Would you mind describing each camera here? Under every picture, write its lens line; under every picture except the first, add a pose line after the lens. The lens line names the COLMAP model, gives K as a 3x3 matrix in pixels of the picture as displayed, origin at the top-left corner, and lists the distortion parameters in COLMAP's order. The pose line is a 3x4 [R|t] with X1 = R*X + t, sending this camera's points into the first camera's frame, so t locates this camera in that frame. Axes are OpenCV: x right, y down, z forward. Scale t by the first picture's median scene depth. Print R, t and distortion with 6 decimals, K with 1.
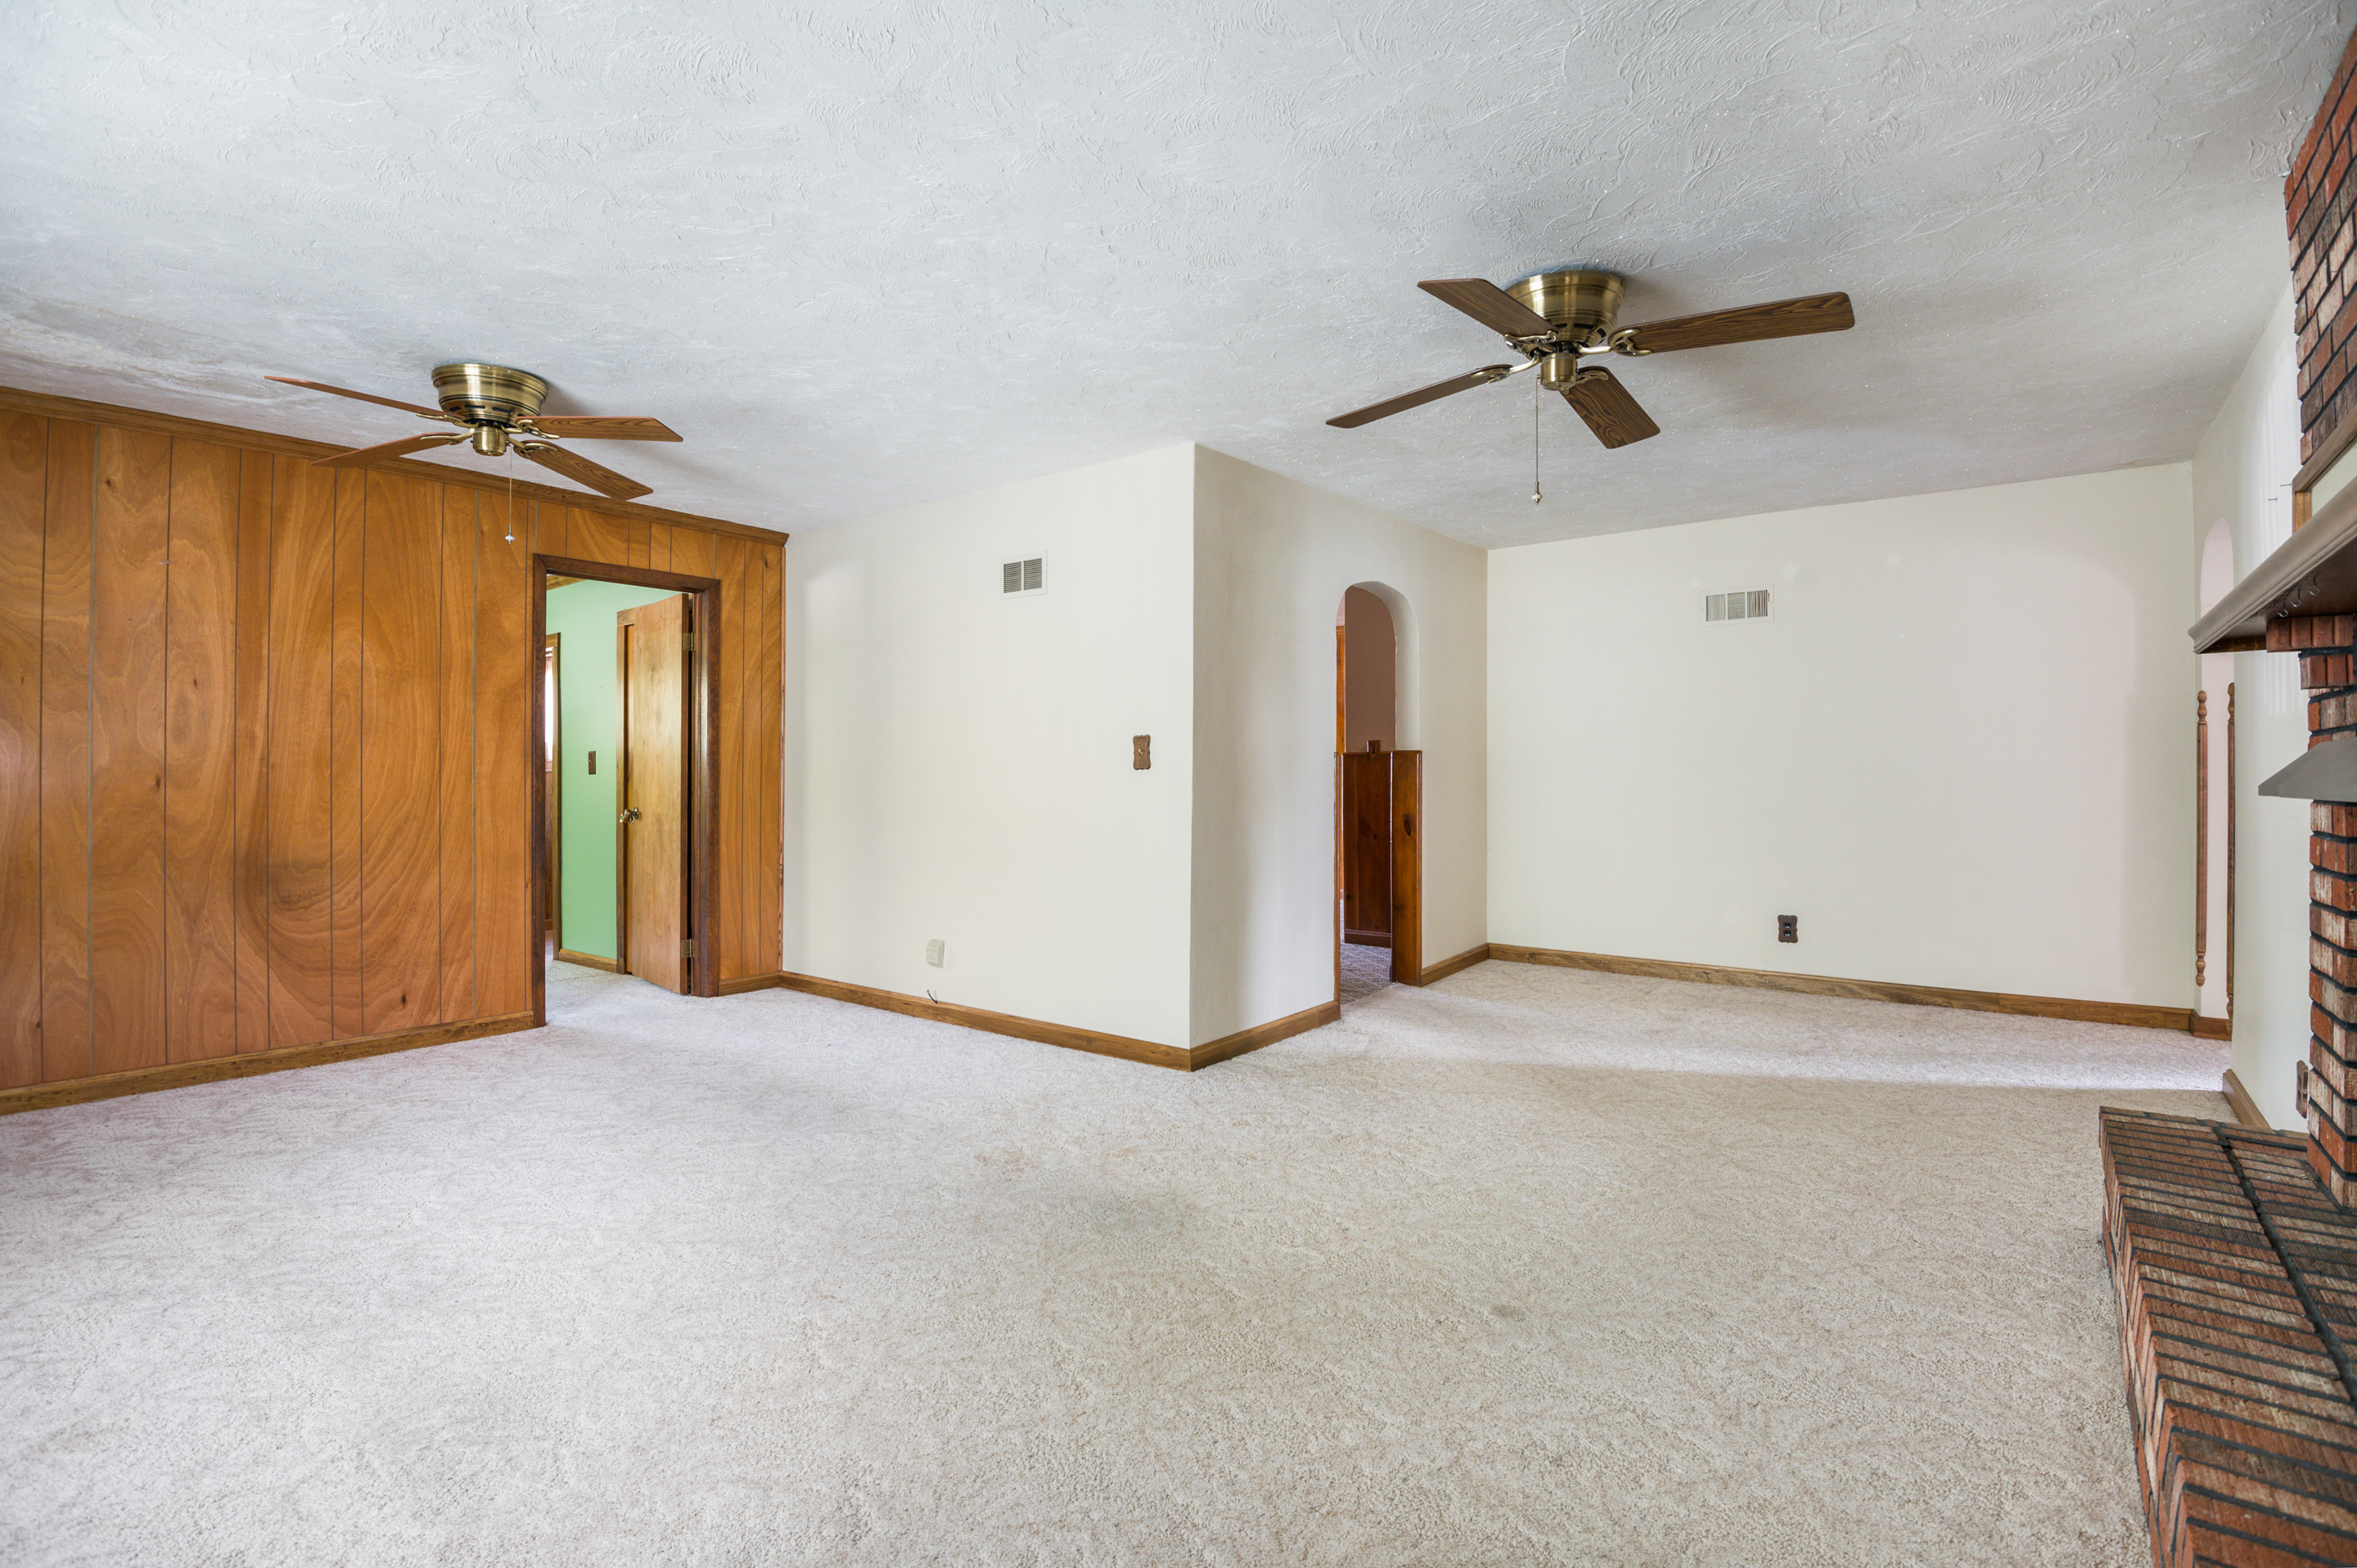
lens RADIAL K [[1072.3, 0, 1182.8], [0, 1072.3, 782.6], [0, 0, 1]] dist [-0.024646, -0.002723]
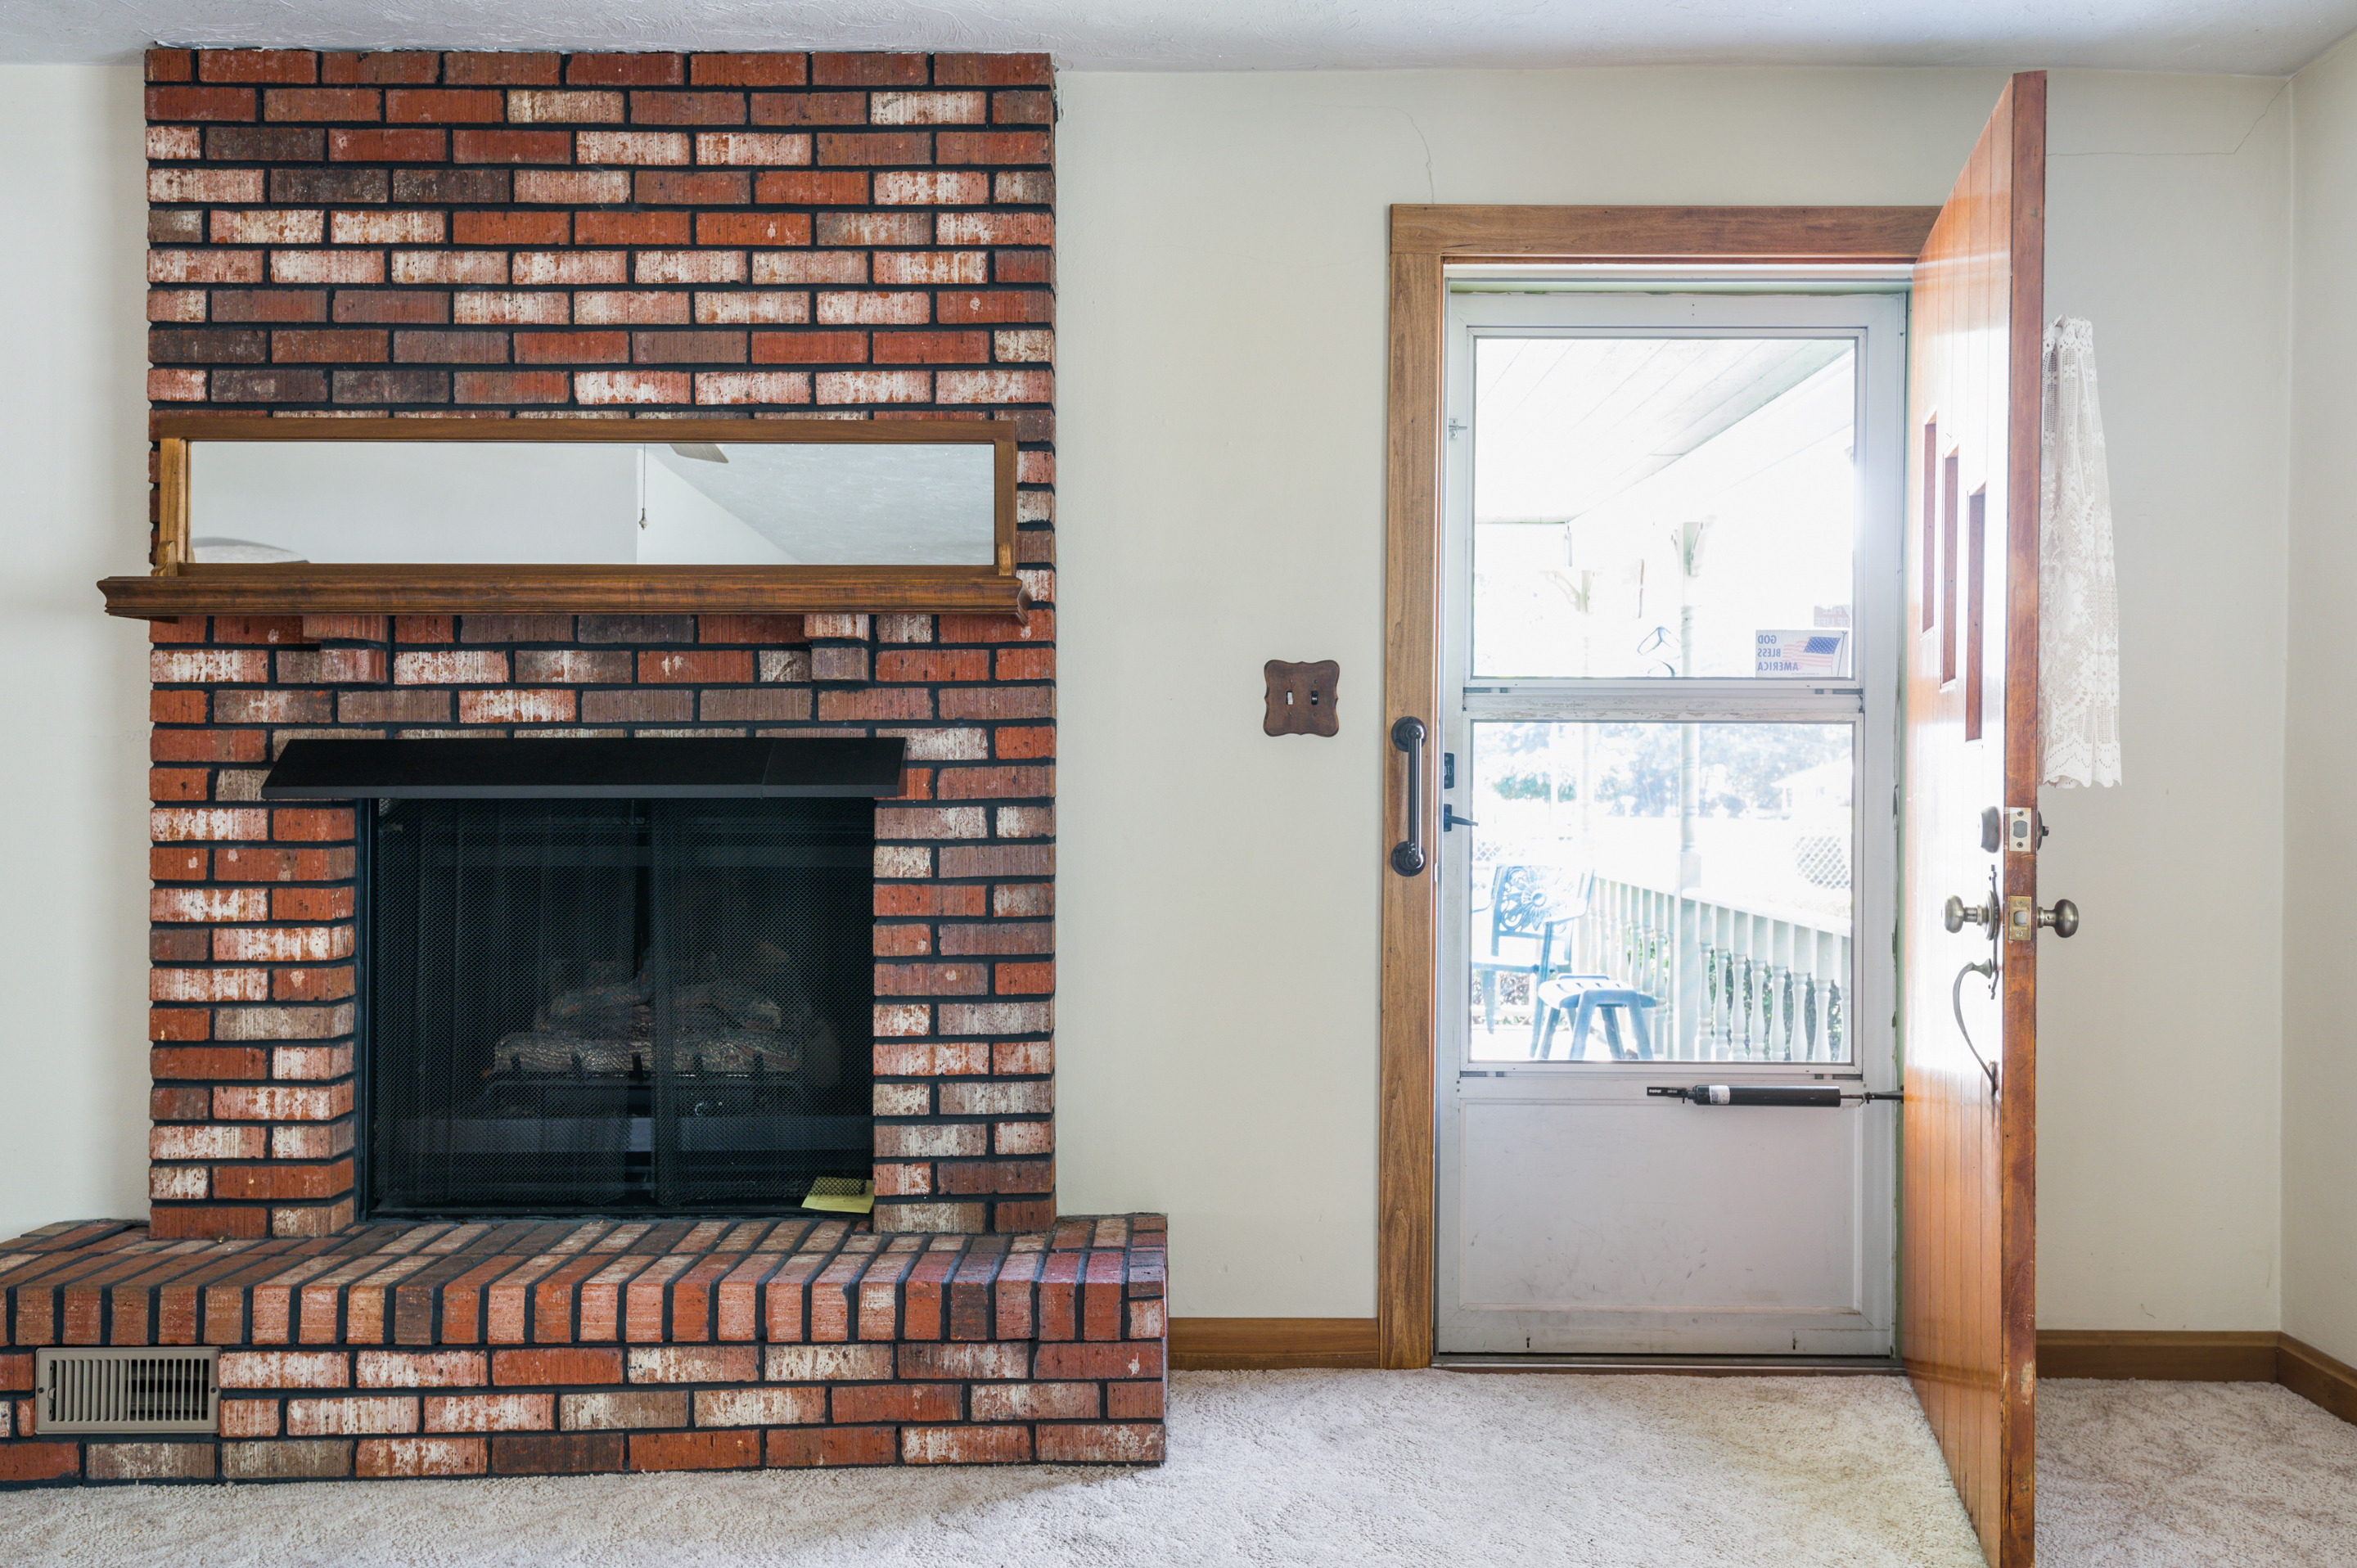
lens RADIAL K [[1720.0, 0, 1187.1], [0, 1720.0, 772.5], [0, 0, 1]] dist [0.031577, -0.018977]
pose [[-0.605484, 0.005158, 0.795841, -0.288274], [0.001343, 0.999984, -0.005459, -0.001904], [-0.795856, -0.002237, -0.605481, 0.622632]]
